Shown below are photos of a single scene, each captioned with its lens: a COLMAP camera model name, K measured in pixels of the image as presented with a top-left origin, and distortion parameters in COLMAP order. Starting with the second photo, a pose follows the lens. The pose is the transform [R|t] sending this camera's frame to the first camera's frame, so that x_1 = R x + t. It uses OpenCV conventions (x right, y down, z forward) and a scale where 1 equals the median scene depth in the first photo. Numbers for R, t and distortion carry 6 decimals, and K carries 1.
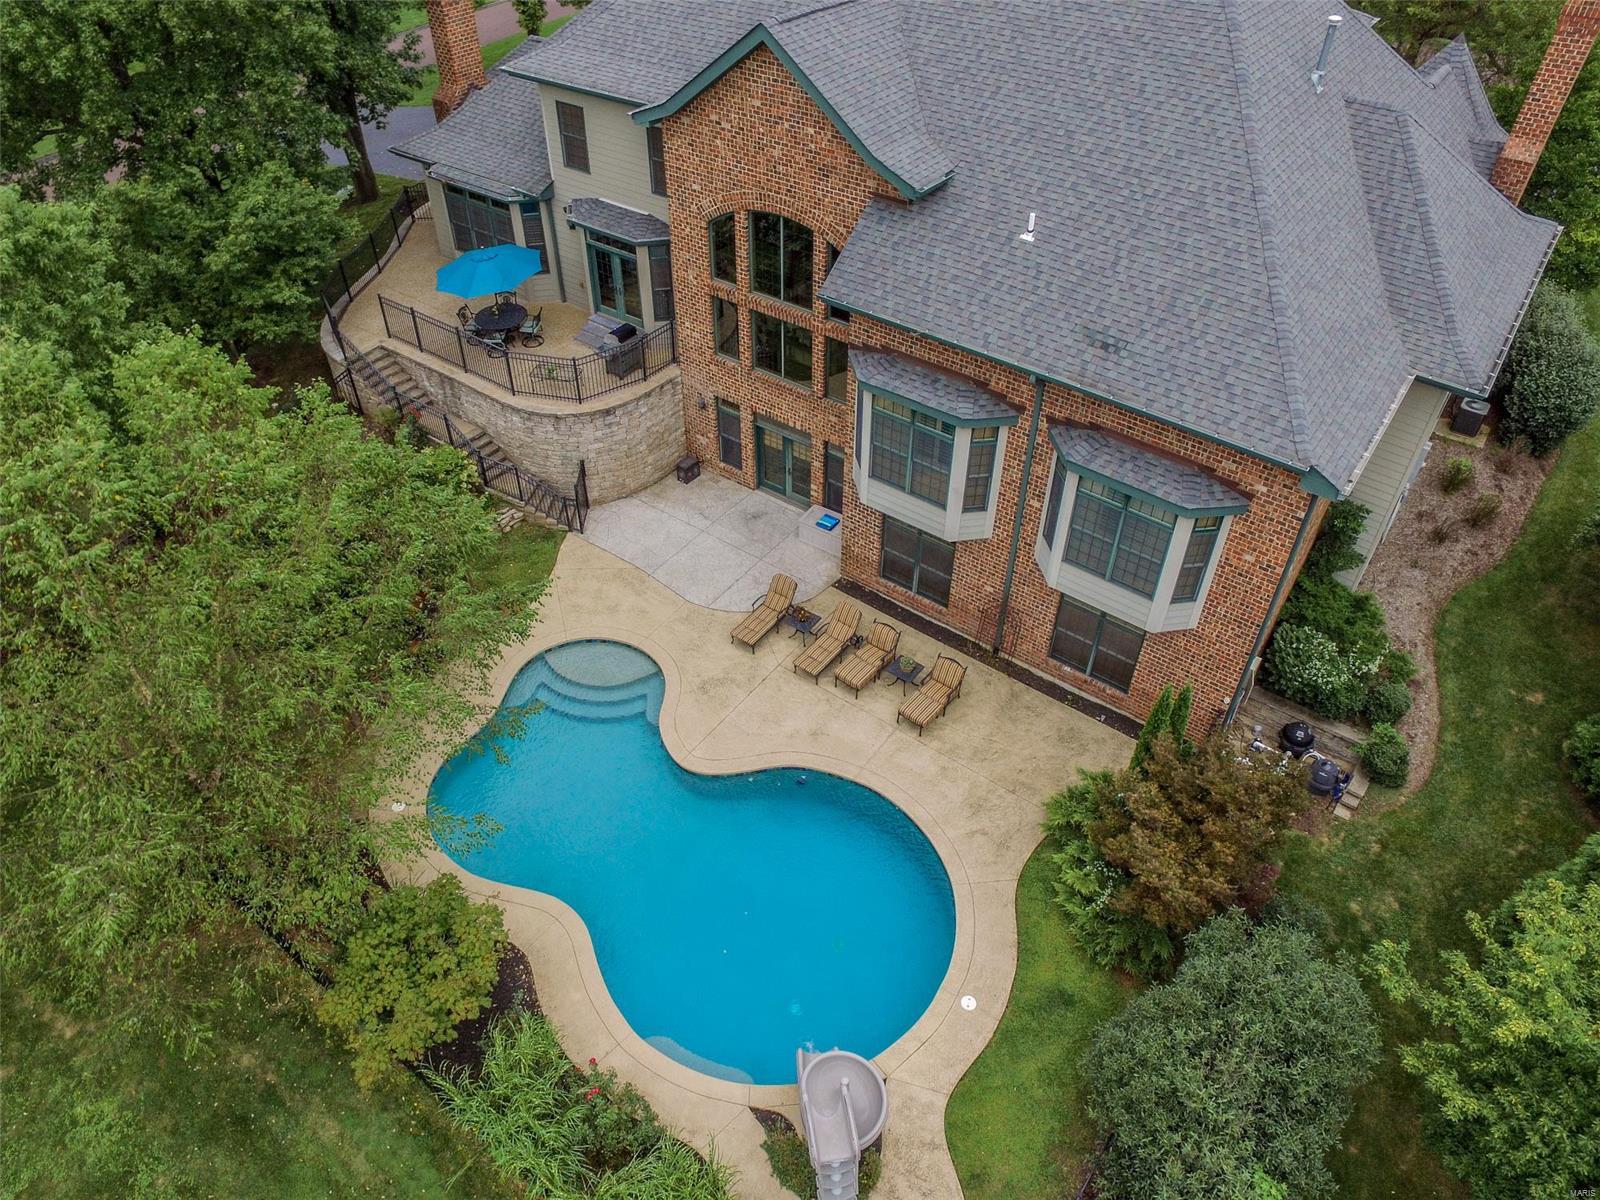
lens RADIAL K [[1074.1, 0, 800.0], [0, 1074.1, 600.0], [0, 0, 1]] dist [-0.118464, 0.086842]
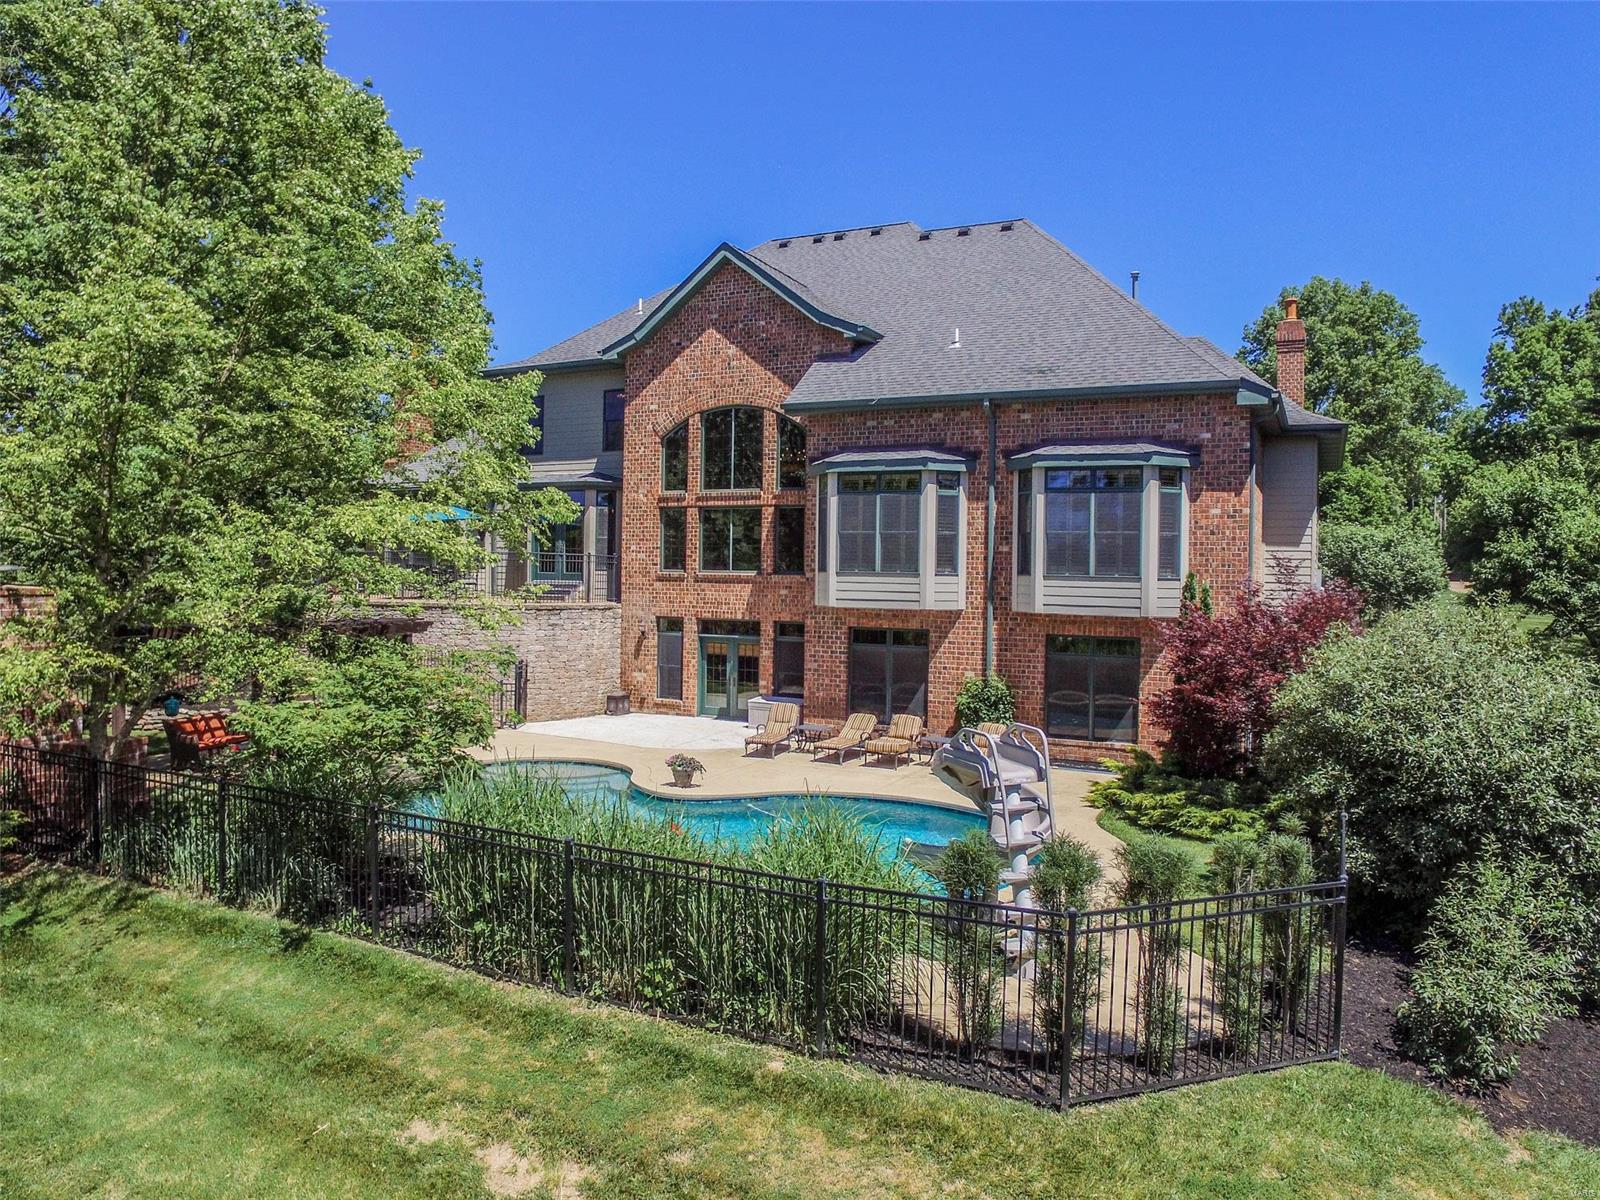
lens RADIAL K [[1074.1, 0, 800.0], [0, 1074.1, 600.0], [0, 0, 1]] dist [-0.118464, 0.086842]
pose [[0.985107, 0.009054, 0.171701, -0.149288], [0.105369, 0.757332, -0.644473, 0.575066], [-0.135870, 0.652968, 0.745099, 0.266507]]
